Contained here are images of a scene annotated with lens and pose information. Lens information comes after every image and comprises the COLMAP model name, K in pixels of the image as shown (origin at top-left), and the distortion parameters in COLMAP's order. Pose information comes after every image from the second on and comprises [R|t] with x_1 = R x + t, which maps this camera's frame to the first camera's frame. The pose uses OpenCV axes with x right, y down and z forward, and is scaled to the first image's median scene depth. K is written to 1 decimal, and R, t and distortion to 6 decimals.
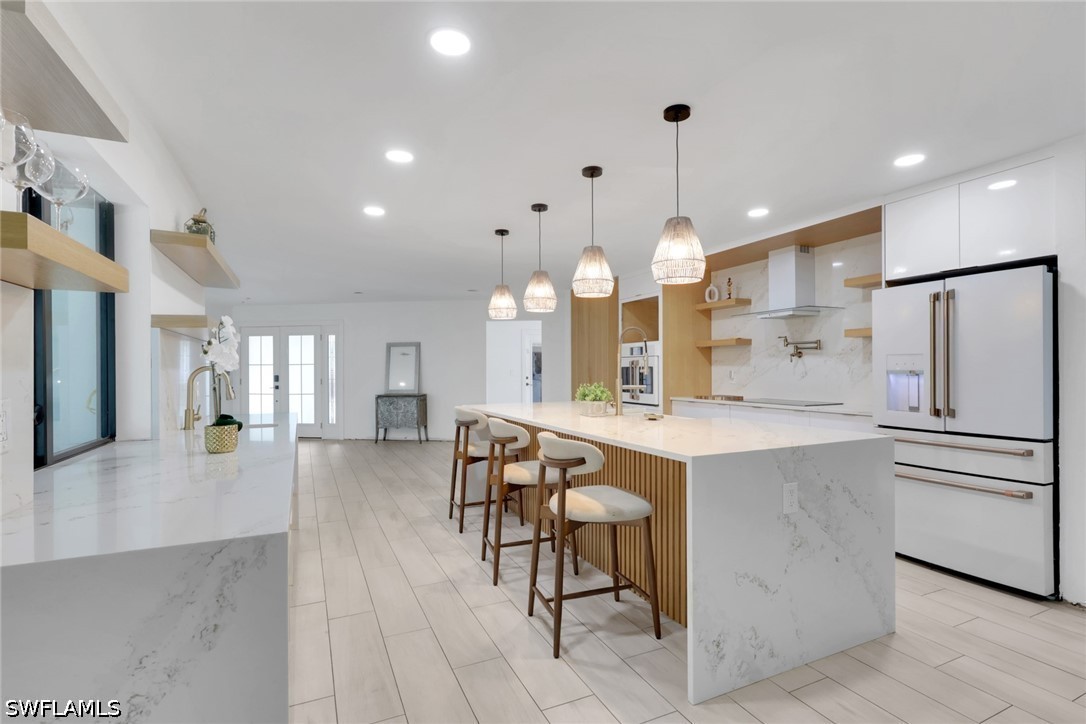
lens RADIAL K [[523.6, 0, 544.1], [0, 523.6, 368.4], [0, 0, 1]] dist [0.001300, 0.000170]
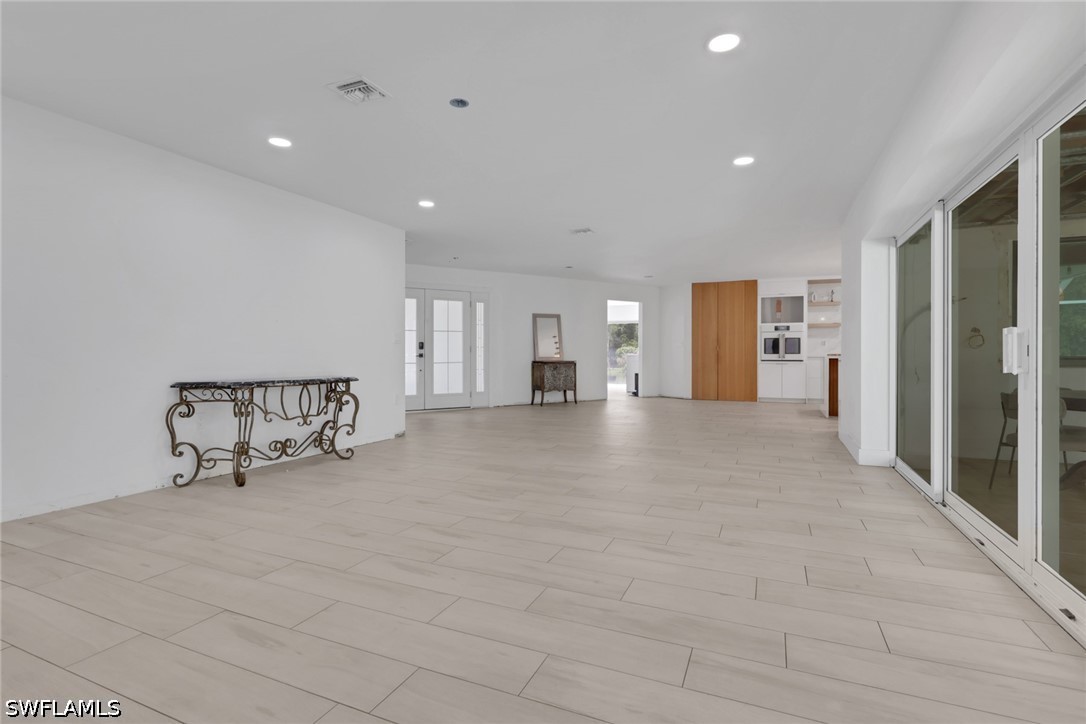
lens RADIAL K [[523.6, 0, 542.0], [0, 523.6, 358.8], [0, 0, 1]] dist [0.001300, 0.000170]
pose [[0.753285, -0.003047, 0.657687, -0.989809], [-0.004430, 0.999943, 0.009707, 0.033264], [-0.657679, -0.010226, 0.753228, 0.181963]]
